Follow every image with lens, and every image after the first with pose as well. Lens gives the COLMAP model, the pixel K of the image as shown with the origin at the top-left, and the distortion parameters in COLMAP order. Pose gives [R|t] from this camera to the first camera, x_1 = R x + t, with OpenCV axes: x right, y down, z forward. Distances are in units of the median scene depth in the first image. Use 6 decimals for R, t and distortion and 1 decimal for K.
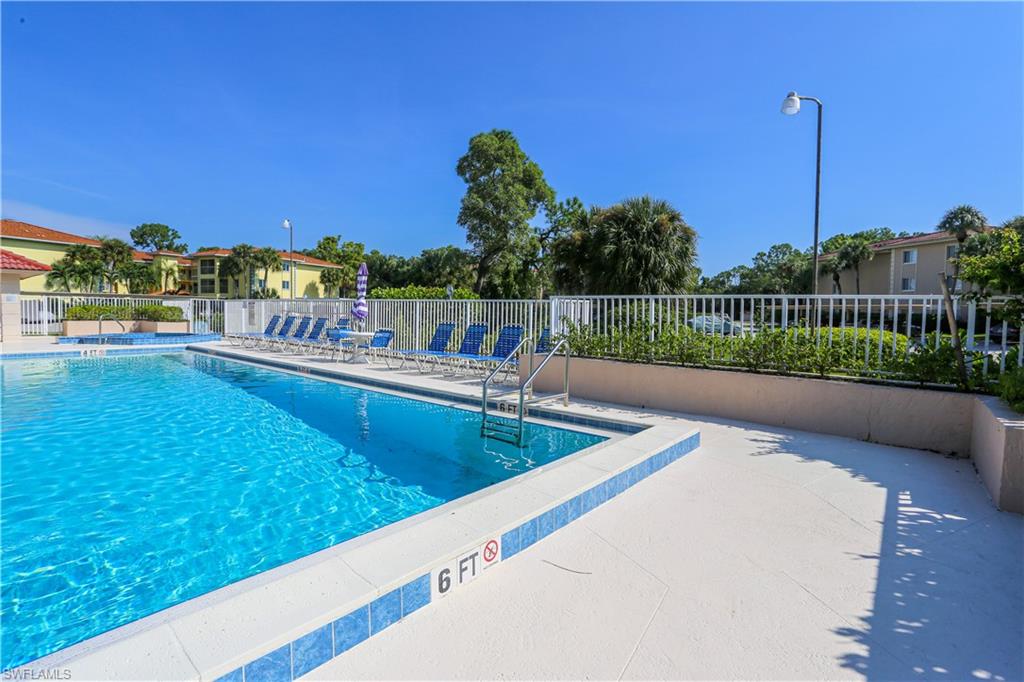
lens RADIAL K [[482.5, 0, 510.3], [0, 482.5, 329.9], [0, 0, 1]] dist [-0.000476, -0.000019]
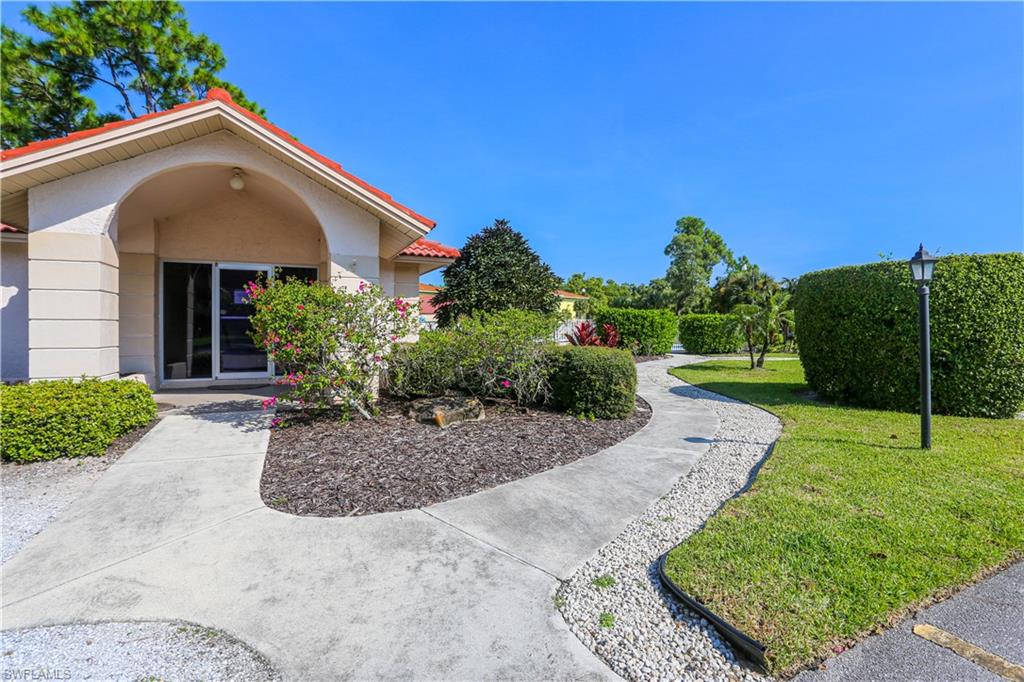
lens RADIAL K [[482.5, 0, 510.3], [0, 482.5, 329.9], [0, 0, 1]] dist [-0.000476, -0.000019]
pose [[0.892479, -0.015371, -0.450826, 0.064871], [-0.003658, 0.999140, -0.041308, 0.015133], [0.451073, 0.038515, 0.891656, -0.306959]]
